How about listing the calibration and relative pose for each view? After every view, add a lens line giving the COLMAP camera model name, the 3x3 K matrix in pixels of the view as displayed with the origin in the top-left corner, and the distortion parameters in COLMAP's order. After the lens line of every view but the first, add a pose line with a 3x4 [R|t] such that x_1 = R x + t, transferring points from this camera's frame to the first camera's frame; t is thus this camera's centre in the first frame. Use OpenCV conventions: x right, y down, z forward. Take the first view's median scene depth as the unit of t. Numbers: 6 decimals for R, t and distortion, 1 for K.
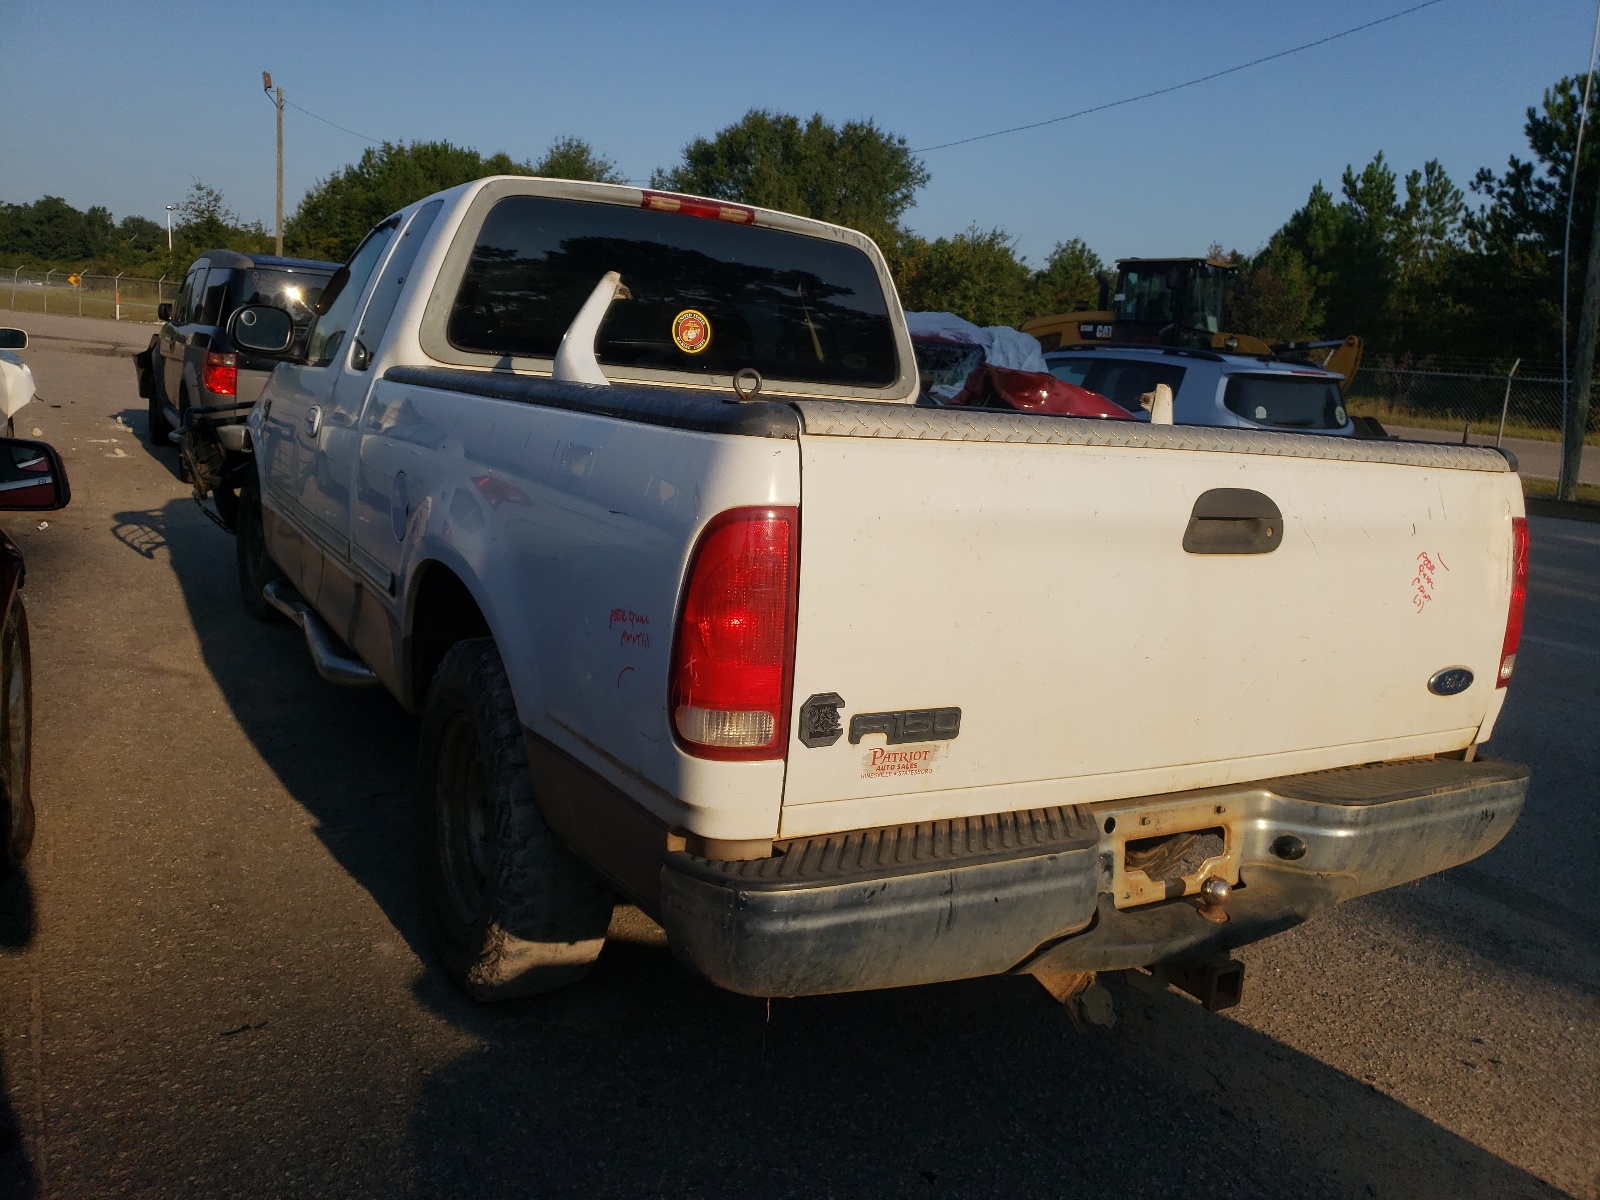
lens RADIAL K [[1338.8, 0, 811.4], [0, 1338.8, 588.9], [0, 0, 1]] dist [-0.001223, -0.001383]
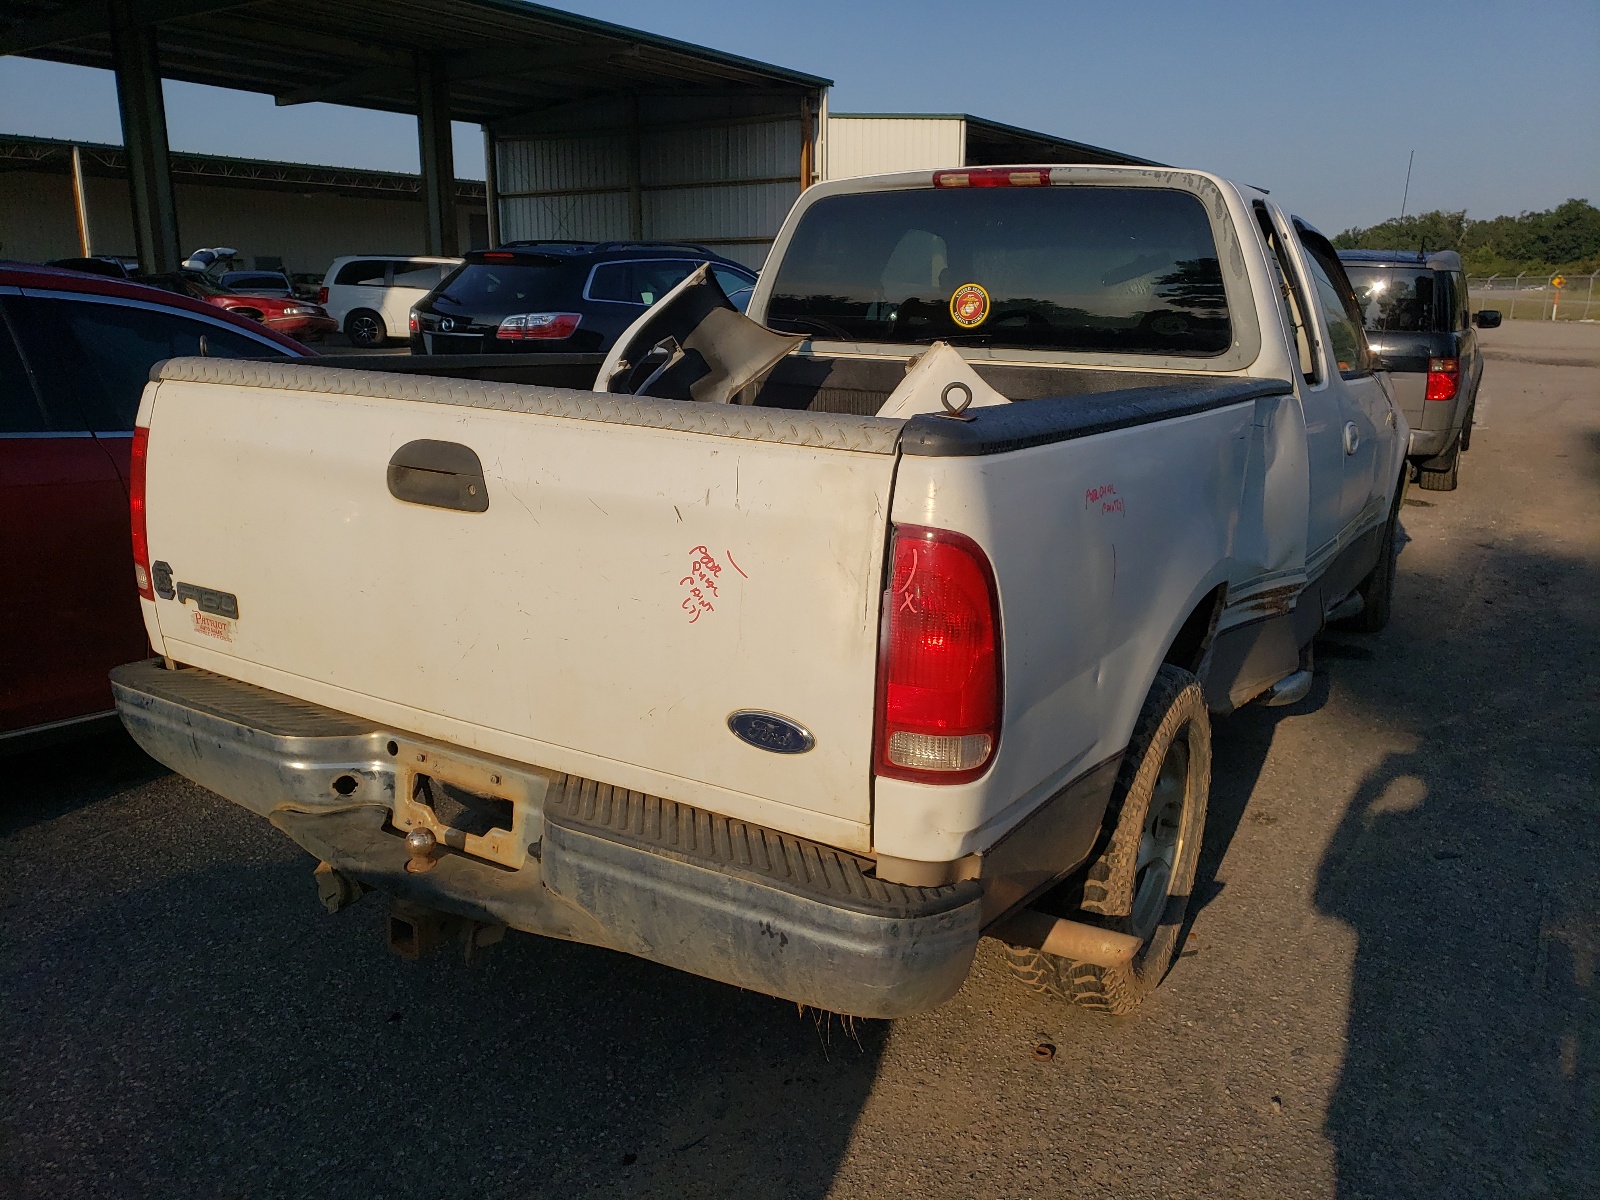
lens RADIAL K [[1338.8, 0, 805.5], [0, 1338.8, 607.7], [0, 0, 1]] dist [-0.001223, -0.001383]
pose [[0.412761, 0.135412, -0.900717, 1.167608], [-0.129108, 0.987601, 0.089310, -0.067568], [0.901643, 0.079426, 0.425126, 0.731335]]
